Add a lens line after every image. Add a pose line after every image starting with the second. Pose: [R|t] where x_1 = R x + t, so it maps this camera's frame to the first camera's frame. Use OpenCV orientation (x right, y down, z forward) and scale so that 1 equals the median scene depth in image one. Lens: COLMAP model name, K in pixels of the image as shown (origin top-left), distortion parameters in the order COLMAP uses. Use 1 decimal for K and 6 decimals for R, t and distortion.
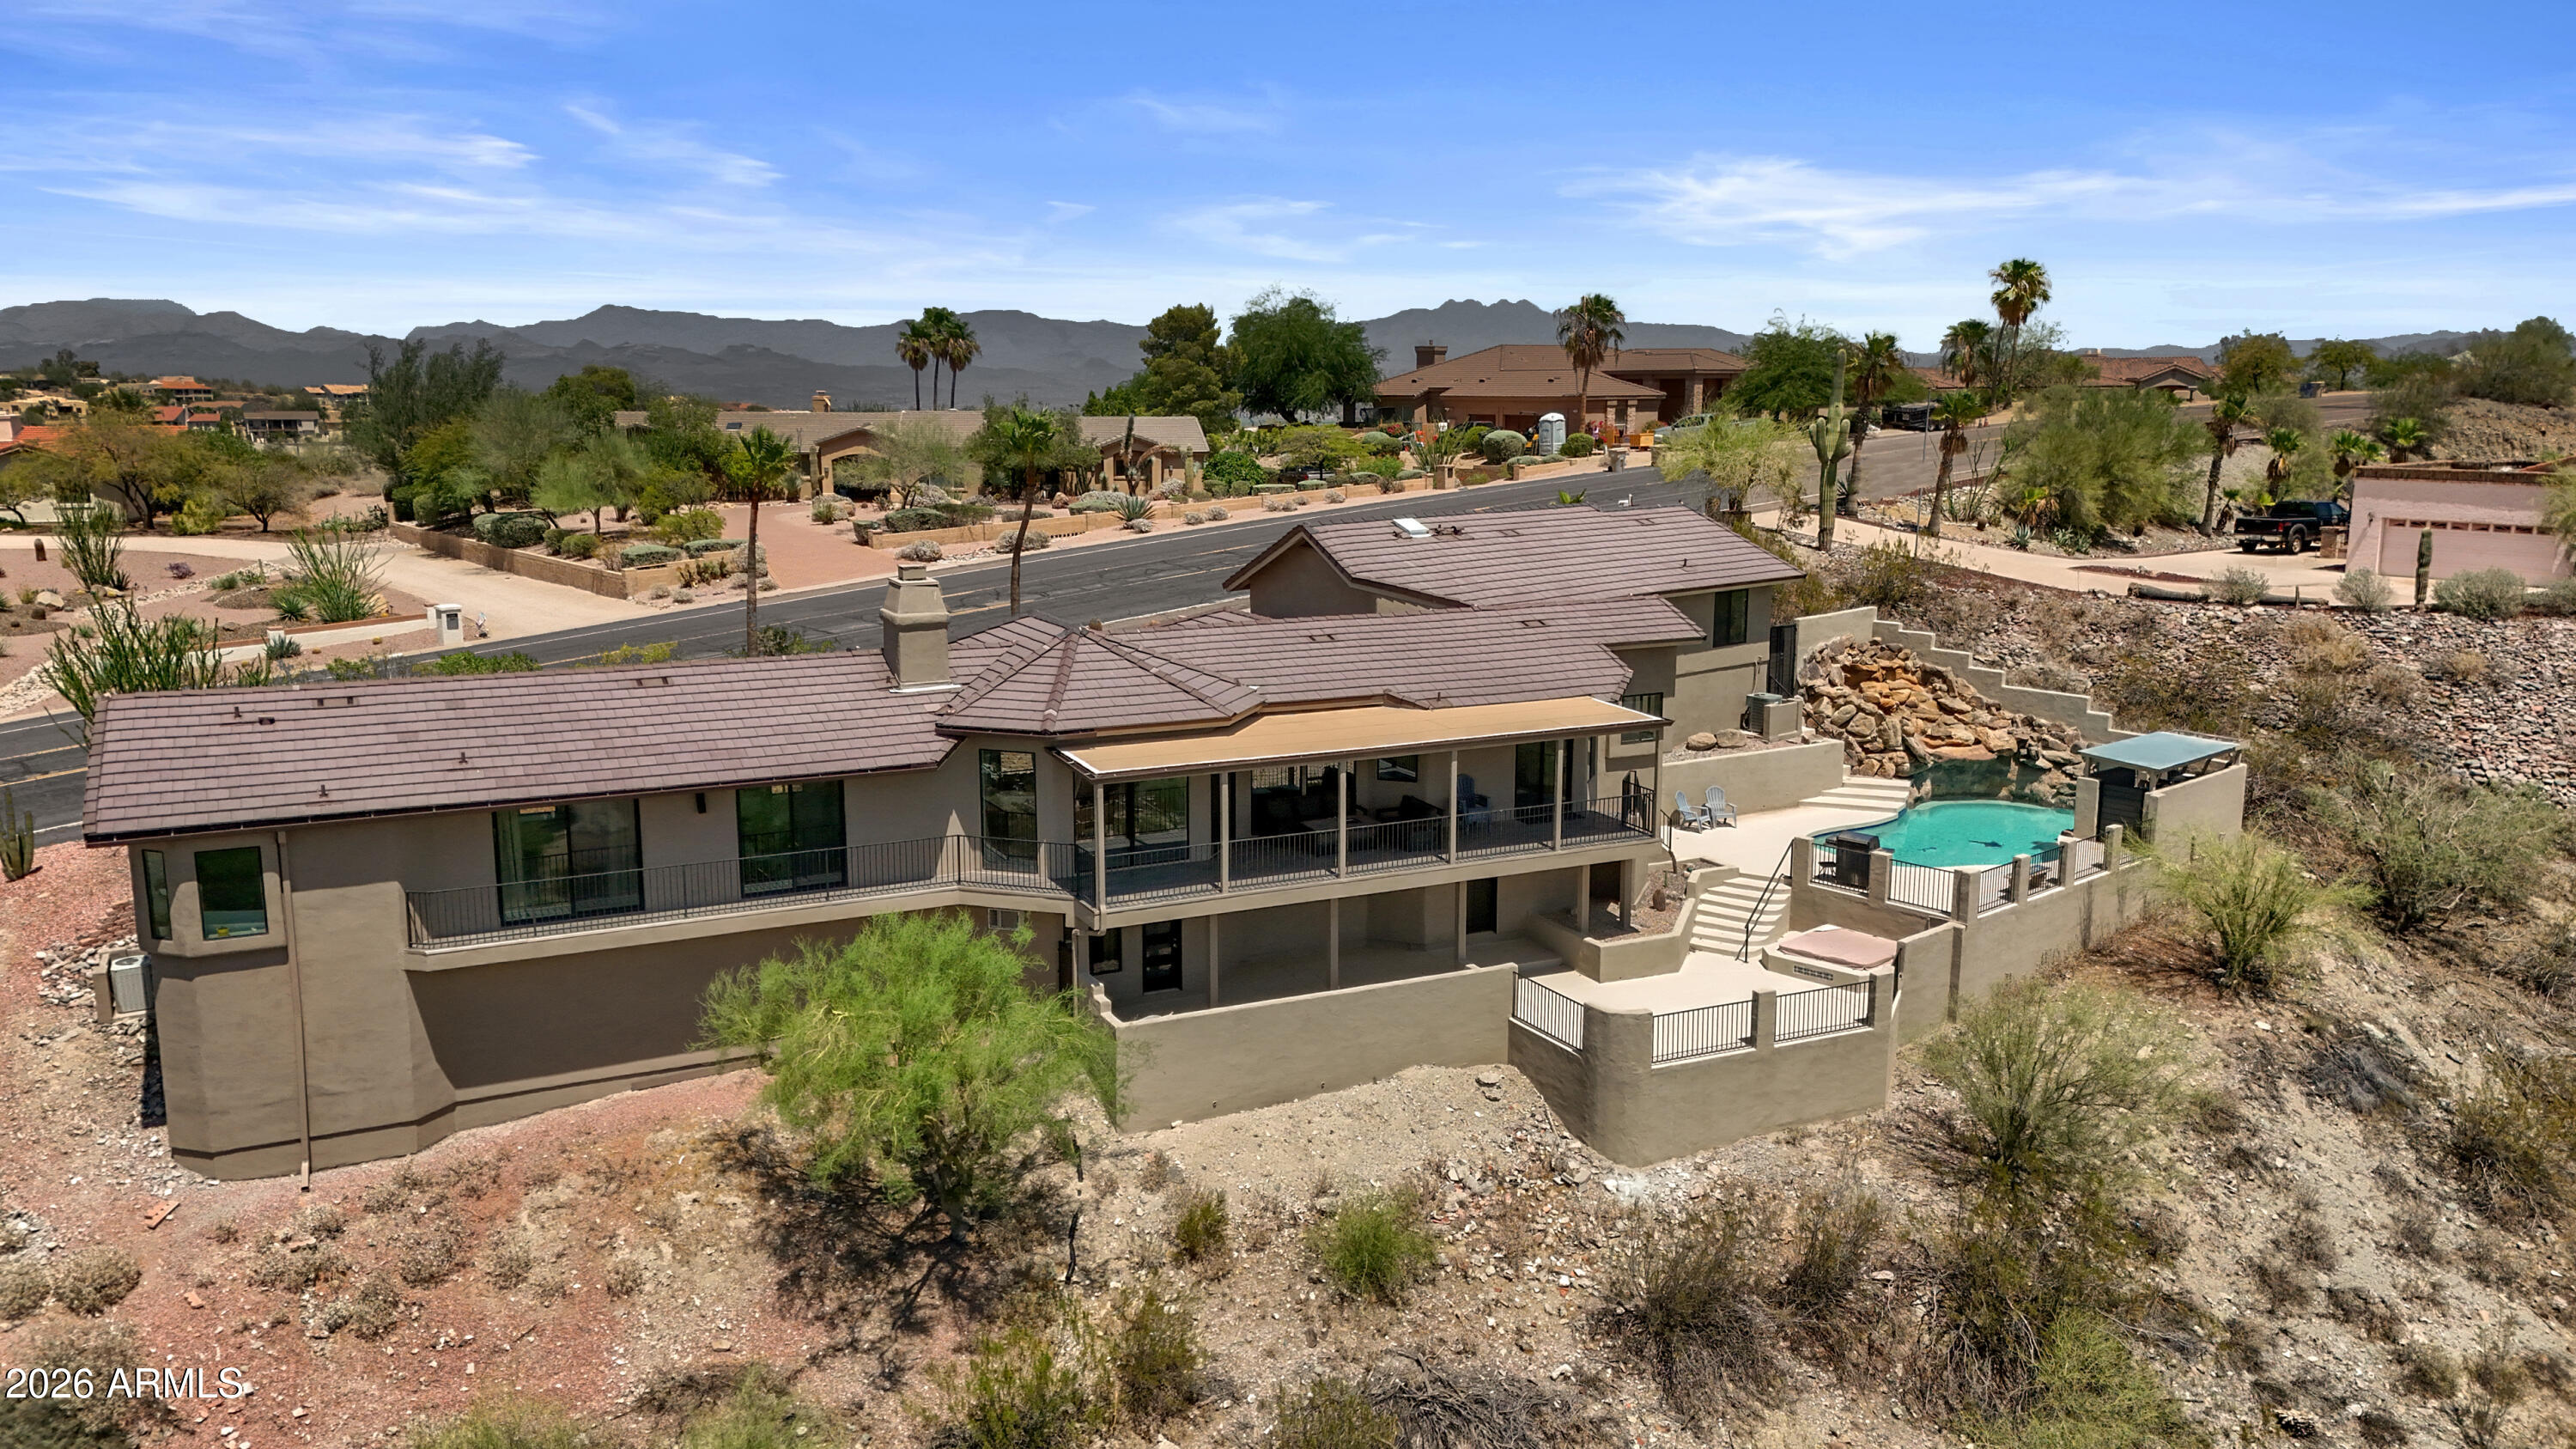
lens RADIAL K [[1897.8, 0, 1284.3], [0, 1897.8, 736.9], [0, 0, 1]] dist [0.083888, -0.047976]
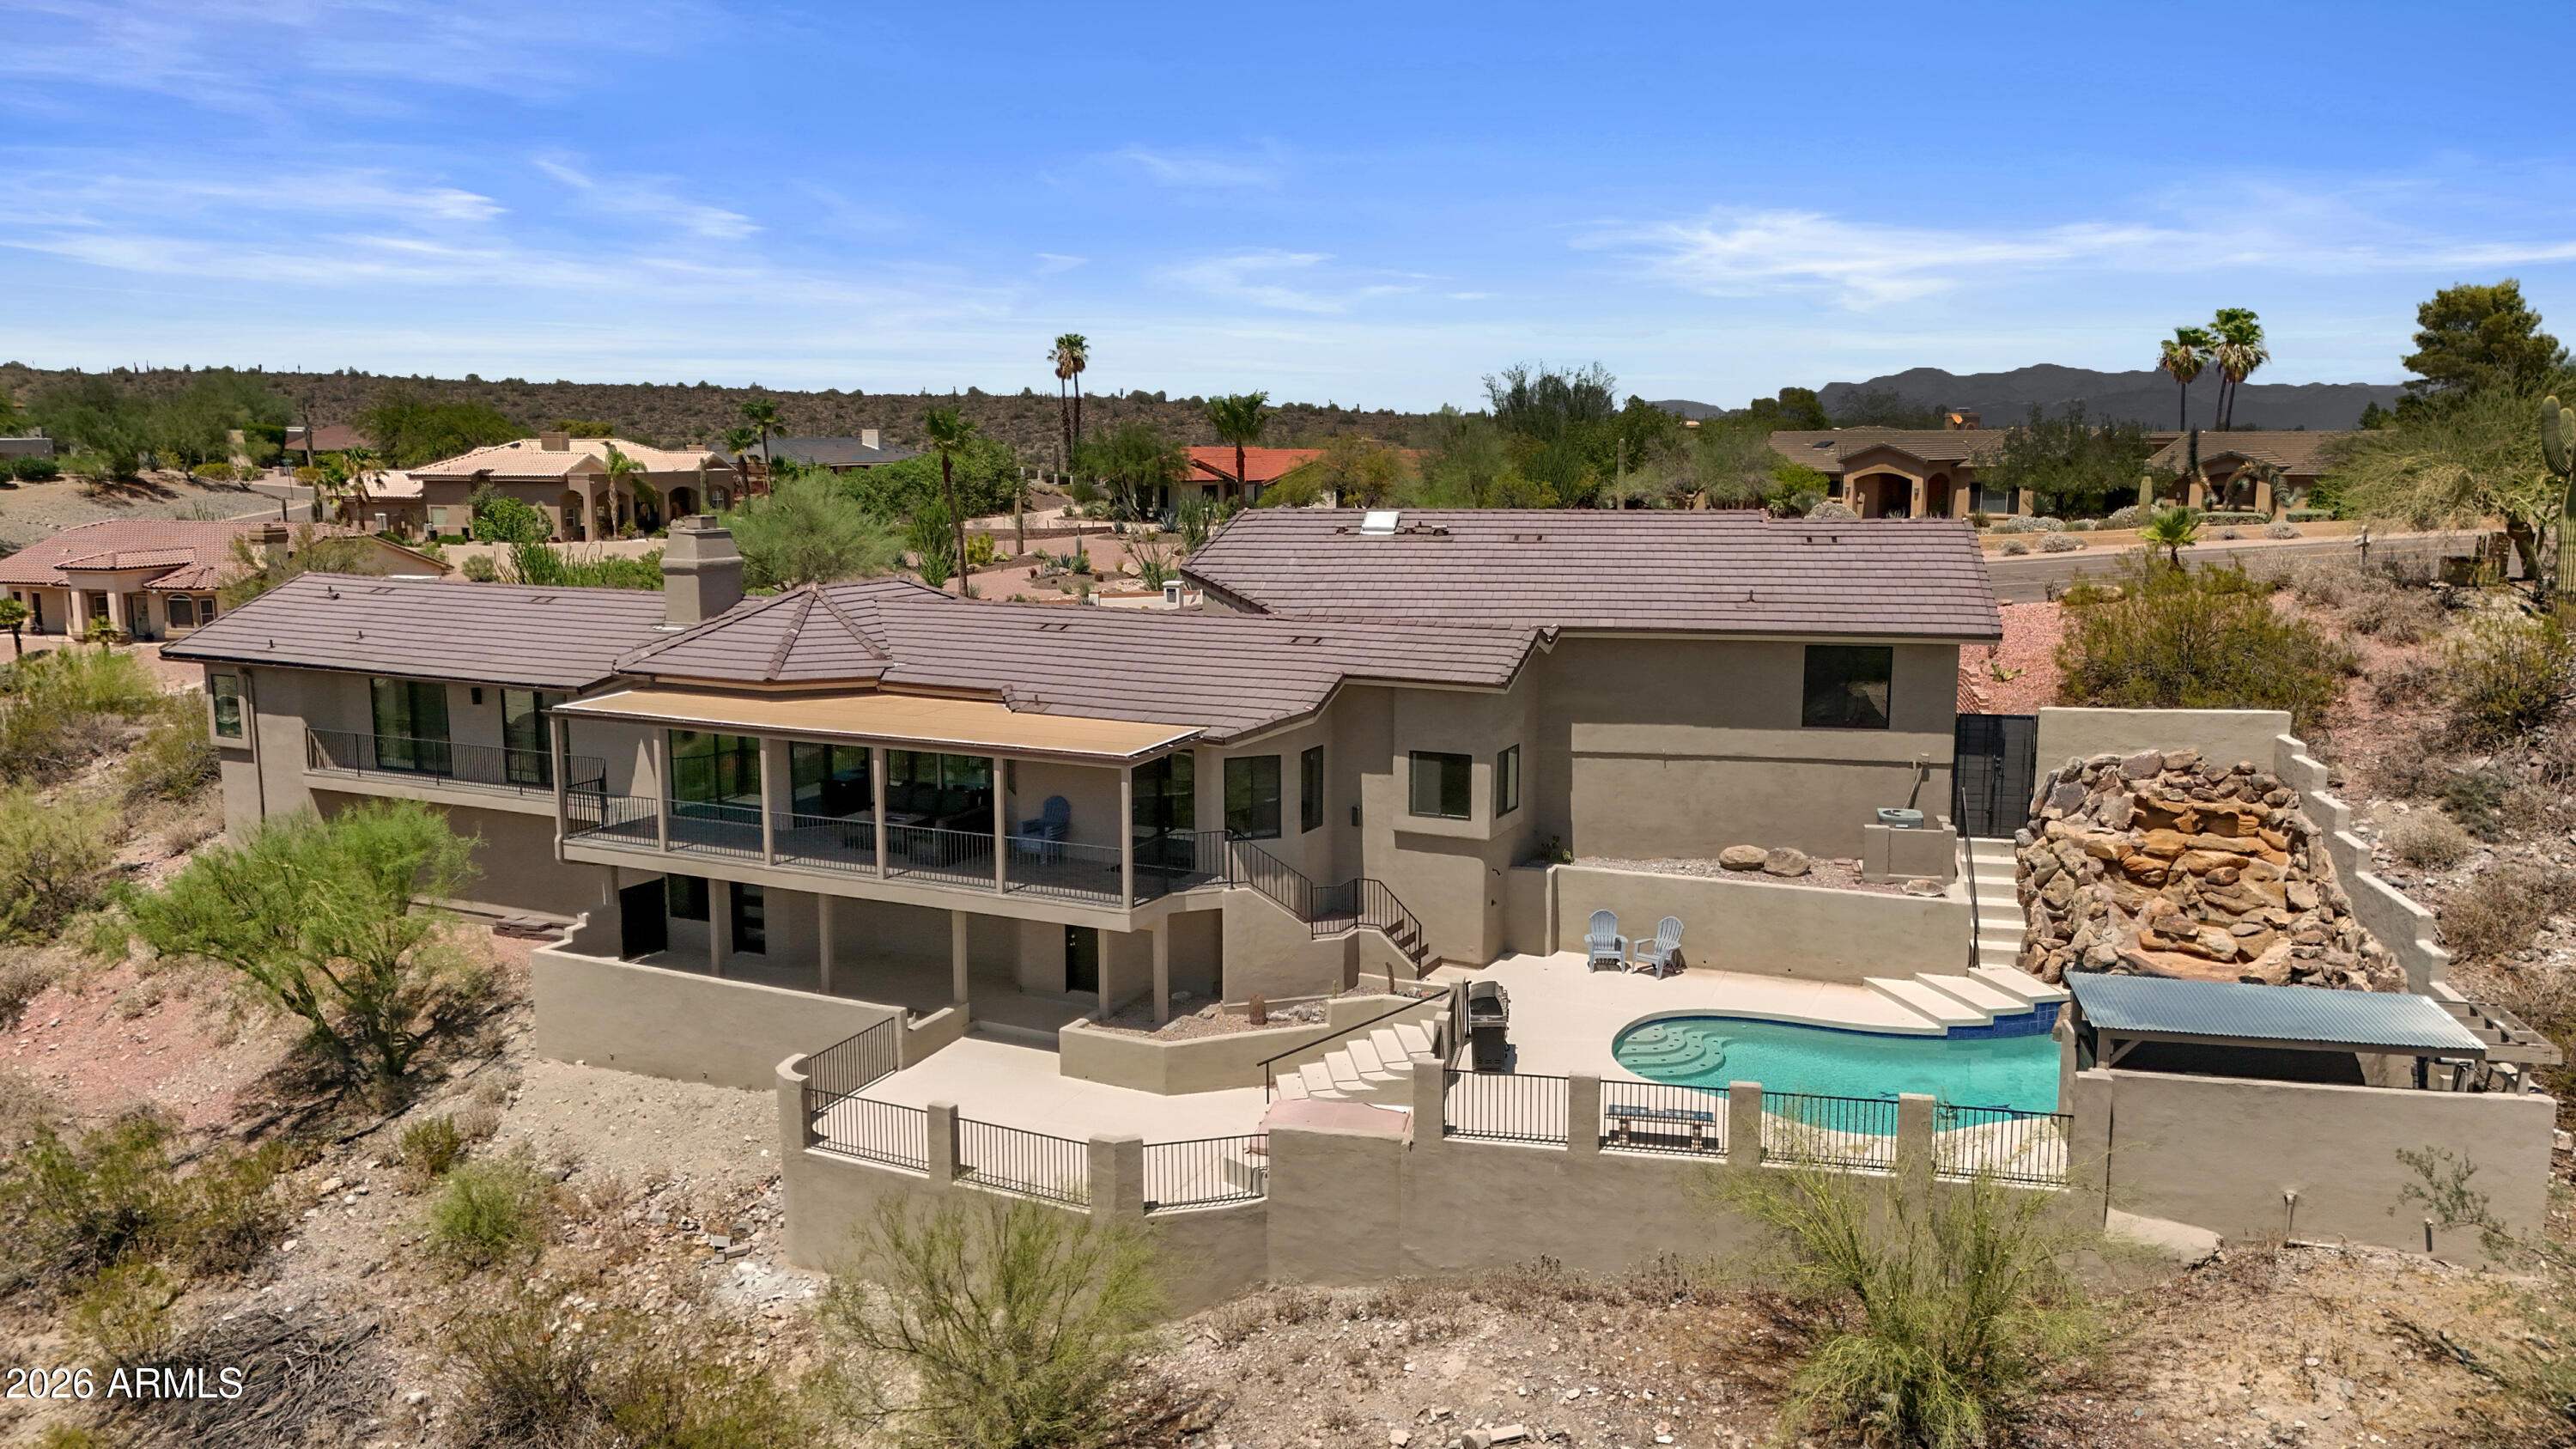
lens RADIAL K [[1897.8, 0, 1284.3], [0, 1897.8, 736.9], [0, 0, 1]] dist [0.083888, -0.047976]
pose [[0.602346, 0.126041, -0.788221, 0.833077], [-0.146466, 0.988142, 0.046083, -0.061227], [0.784683, 0.087689, 0.613664, 0.570431]]
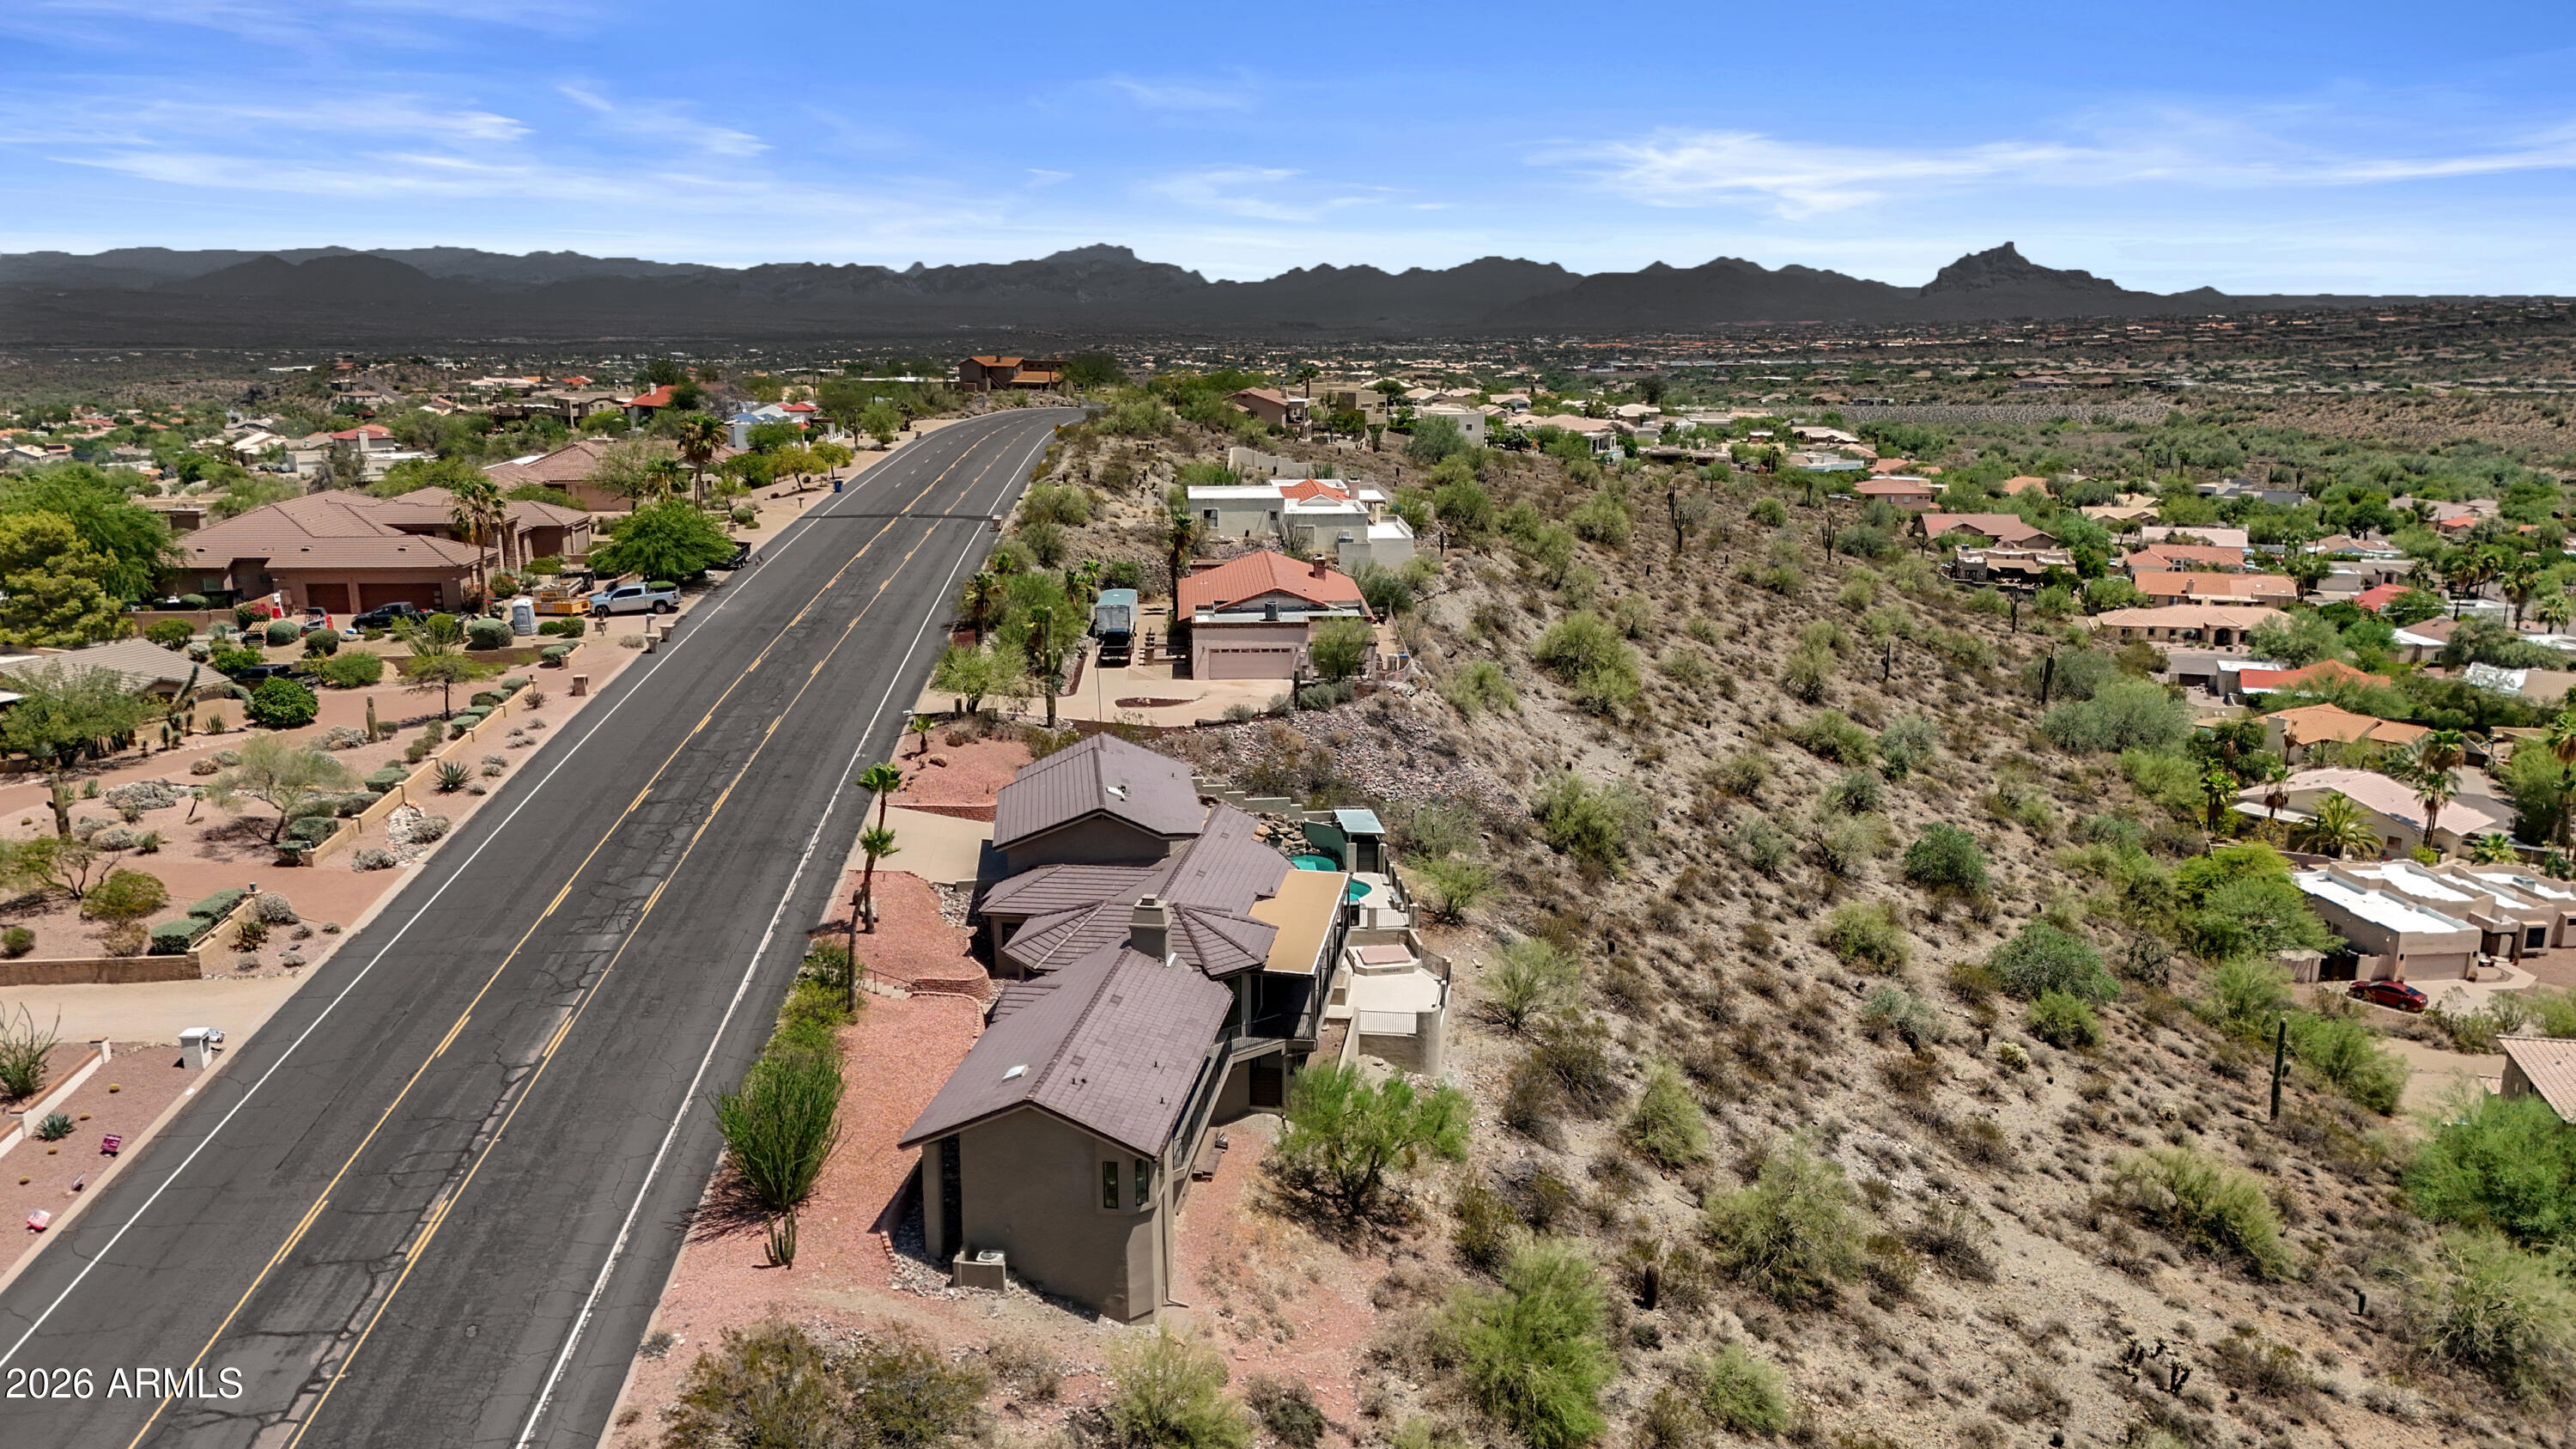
lens RADIAL K [[1897.8, 0, 1284.3], [0, 1897.8, 736.9], [0, 0, 1]] dist [0.083888, -0.047976]
pose [[0.561655, -0.190354, 0.805176, -1.460930], [0.155135, 0.980143, 0.123504, -0.416447], [-0.812697, 0.055544, 0.580033, -0.149170]]
